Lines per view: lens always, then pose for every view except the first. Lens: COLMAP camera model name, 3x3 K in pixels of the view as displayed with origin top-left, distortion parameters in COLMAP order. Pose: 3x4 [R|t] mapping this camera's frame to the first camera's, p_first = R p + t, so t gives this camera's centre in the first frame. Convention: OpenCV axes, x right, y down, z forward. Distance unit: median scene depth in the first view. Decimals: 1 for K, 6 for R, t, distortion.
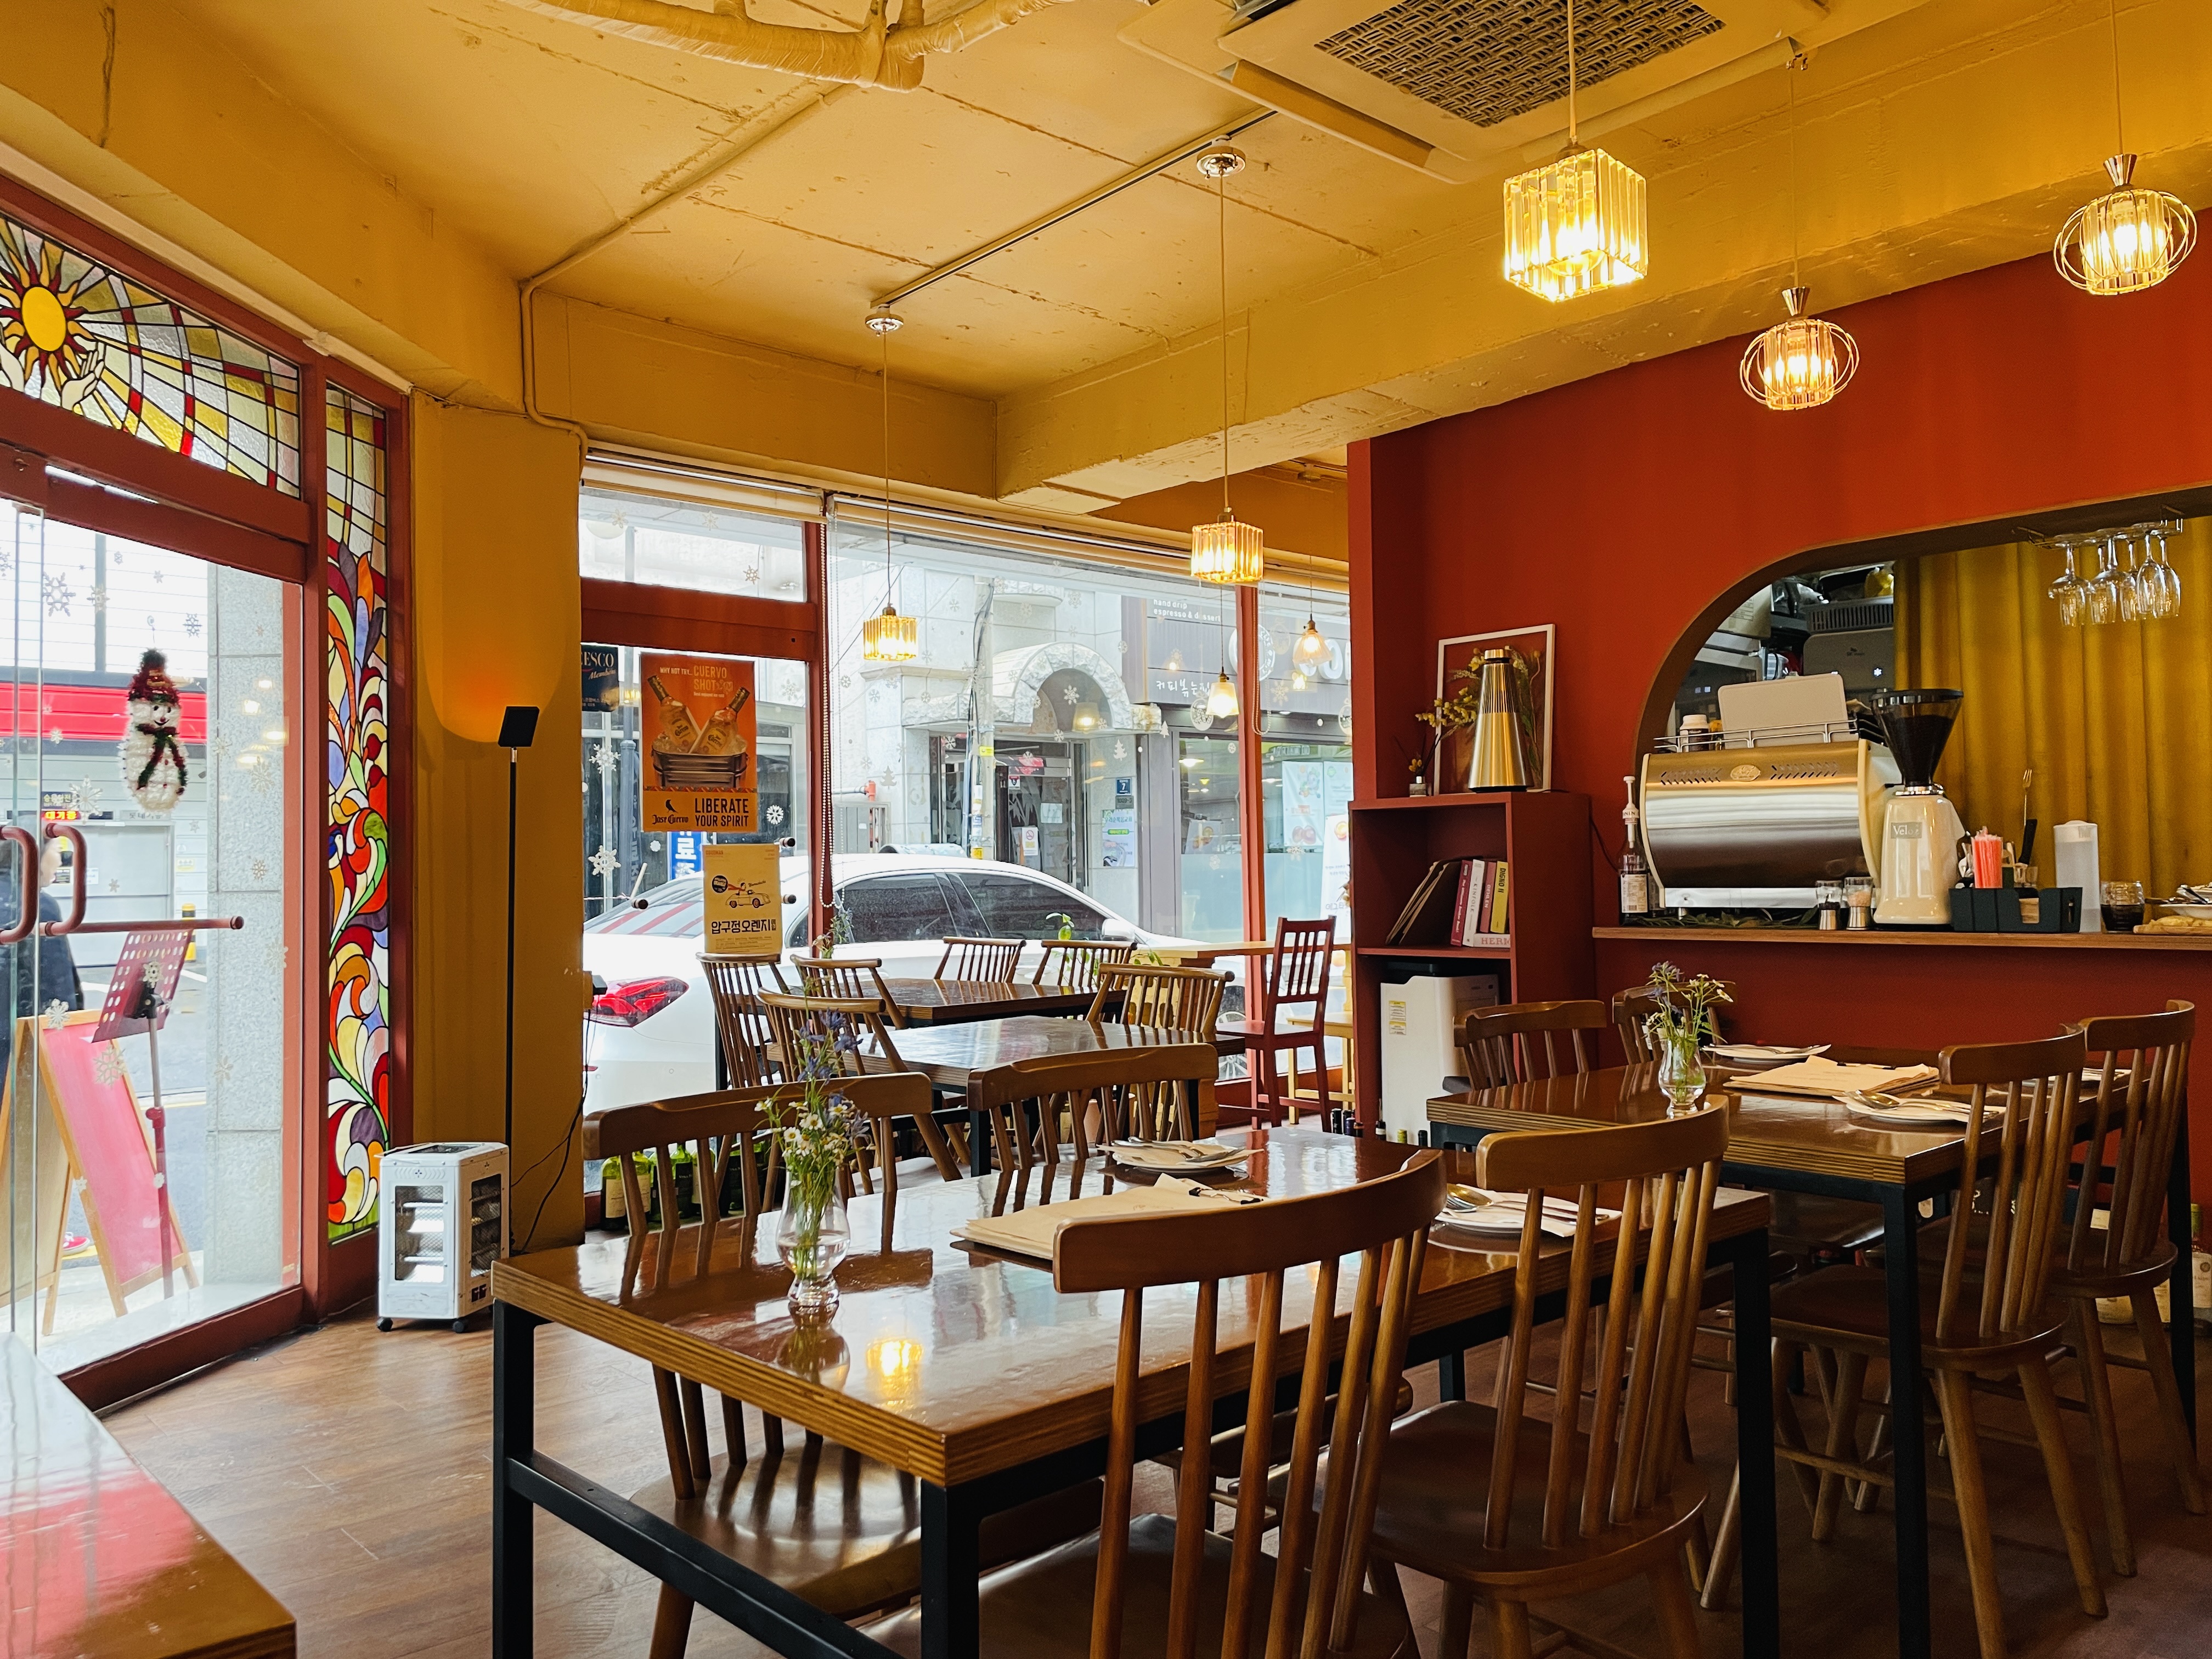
lens RADIAL K [[1689.0, 0, 1108.8], [0, 1689.0, 827.8], [0, 0, 1]] dist [0.069296, -0.007767]
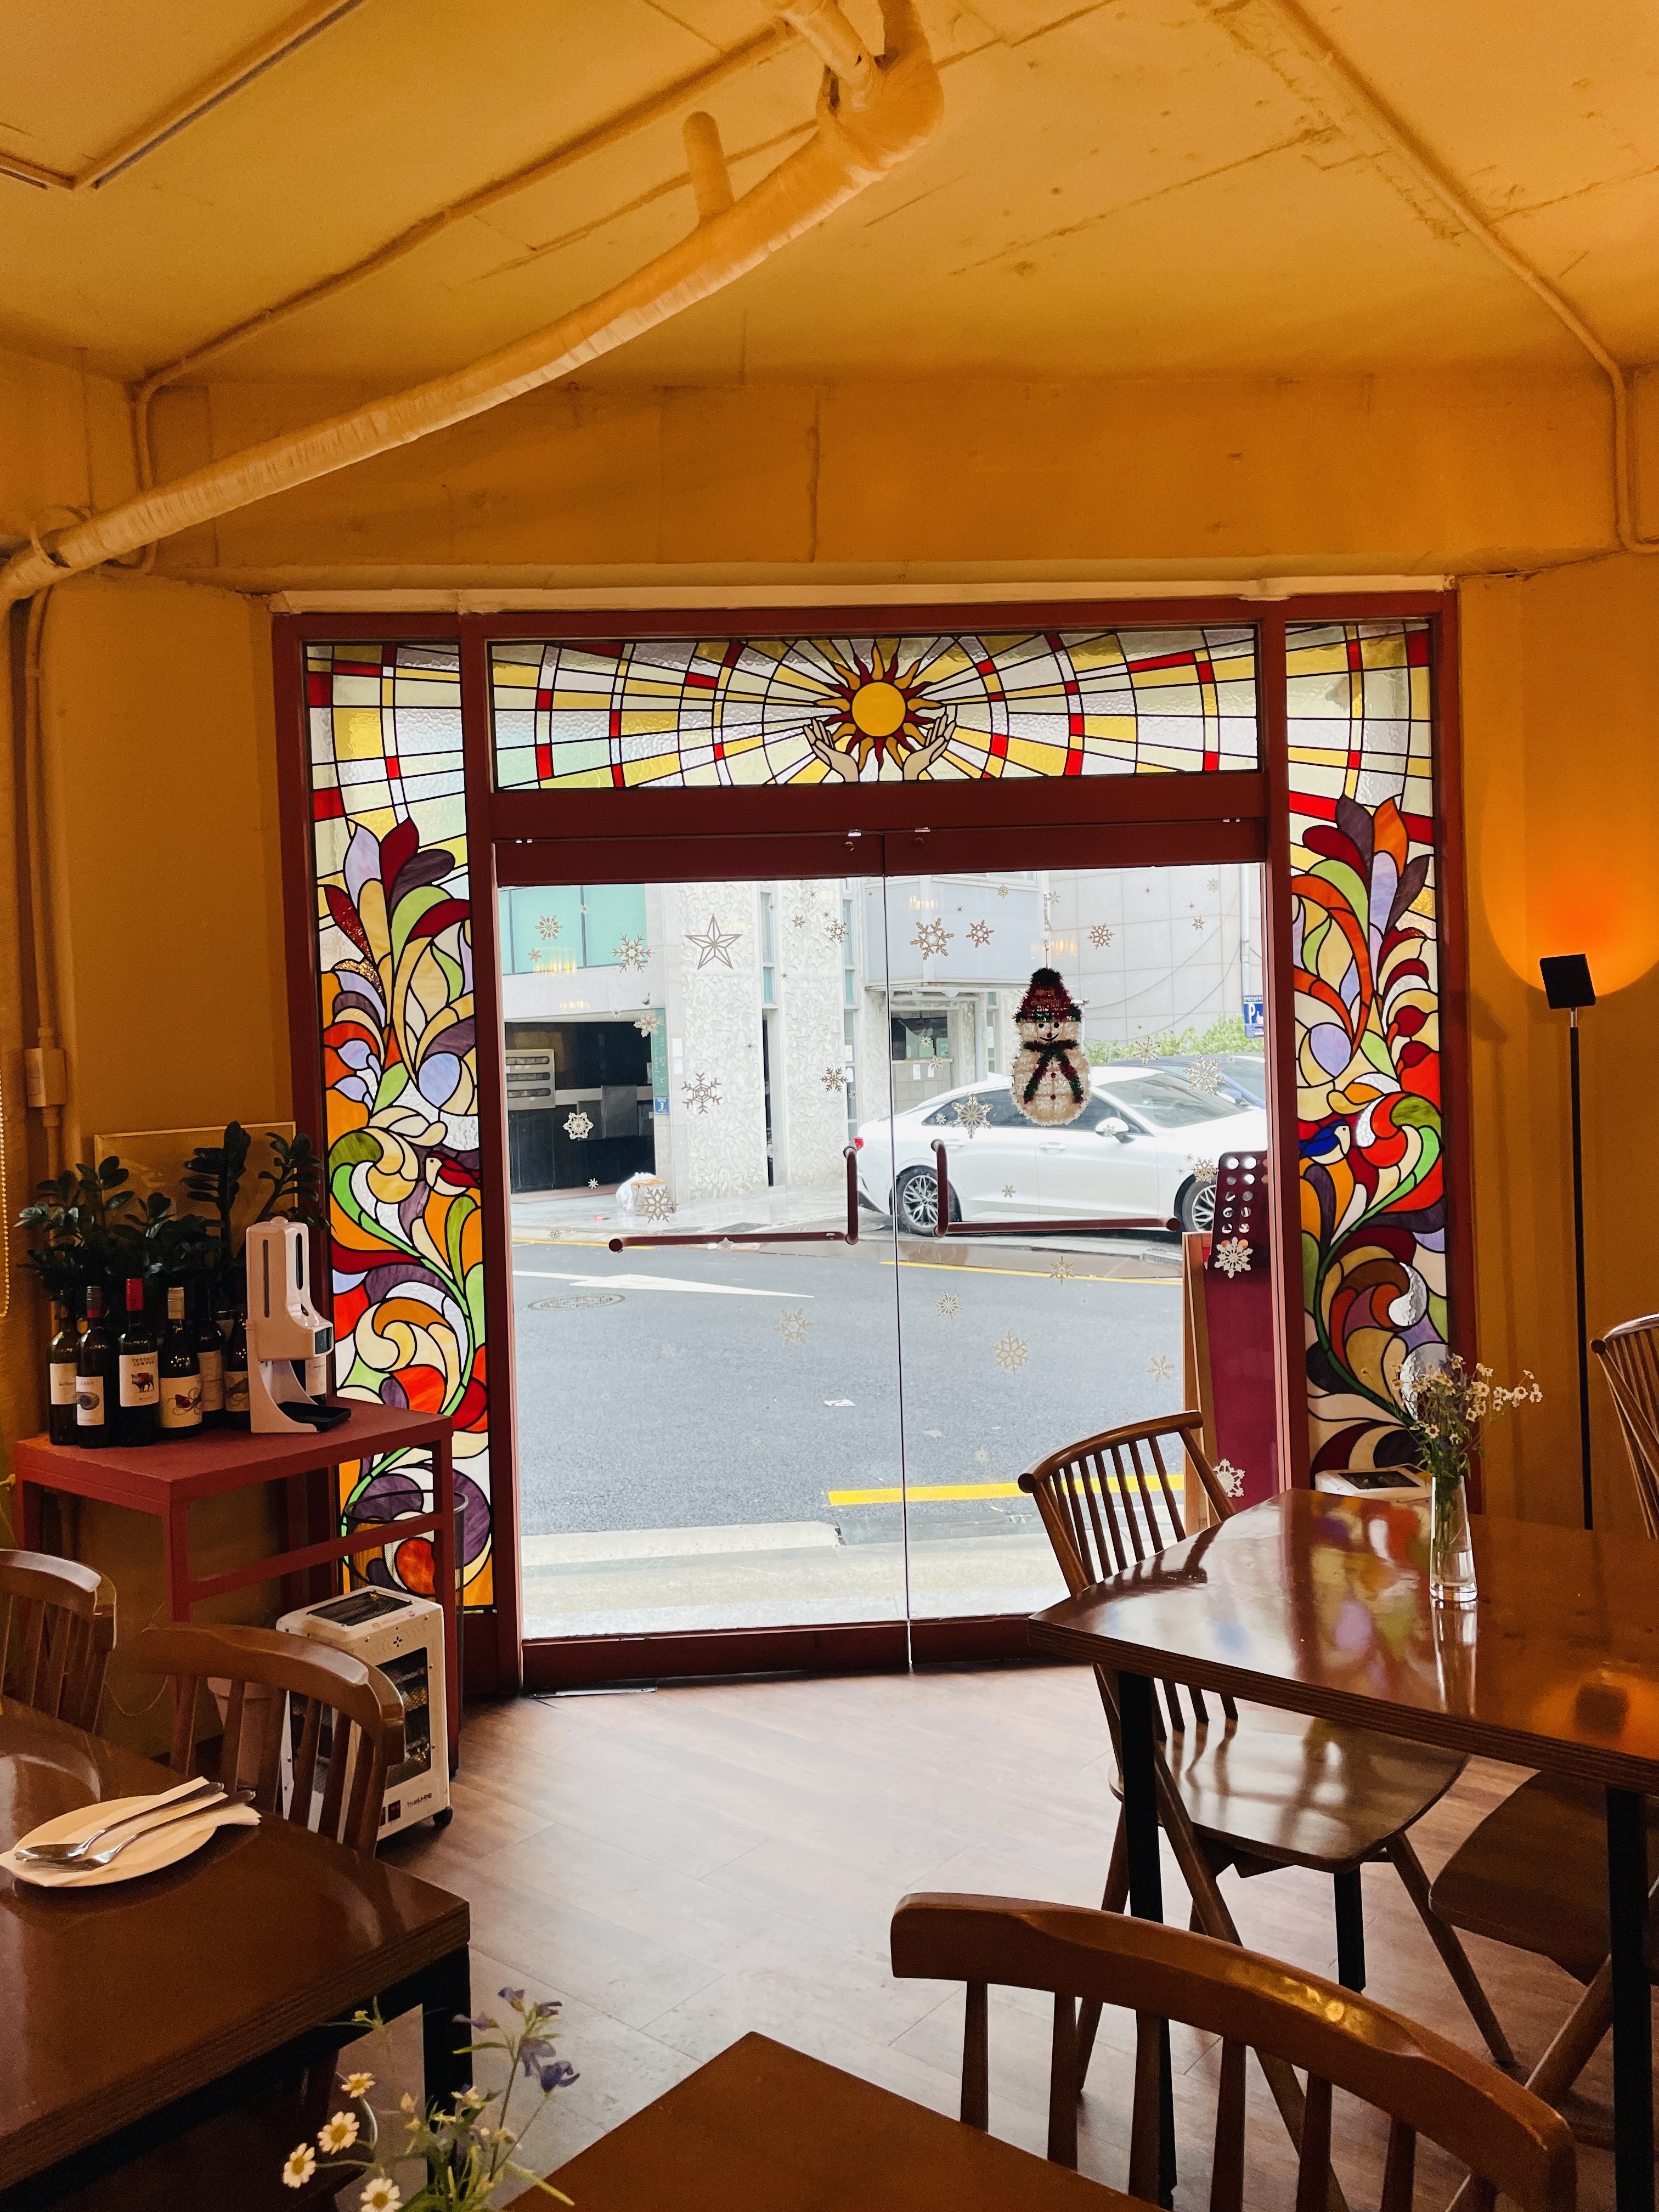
lens RADIAL K [[1689.0, 0, 833.8], [0, 1689.0, 1103.5], [0, 0, 1]] dist [0.069296, -0.007767]
pose [[0.166673, 0.043527, -0.985051, 0.450709], [0.059492, 0.996761, 0.054110, -0.084014], [0.984216, -0.067621, 0.163543, 0.686455]]
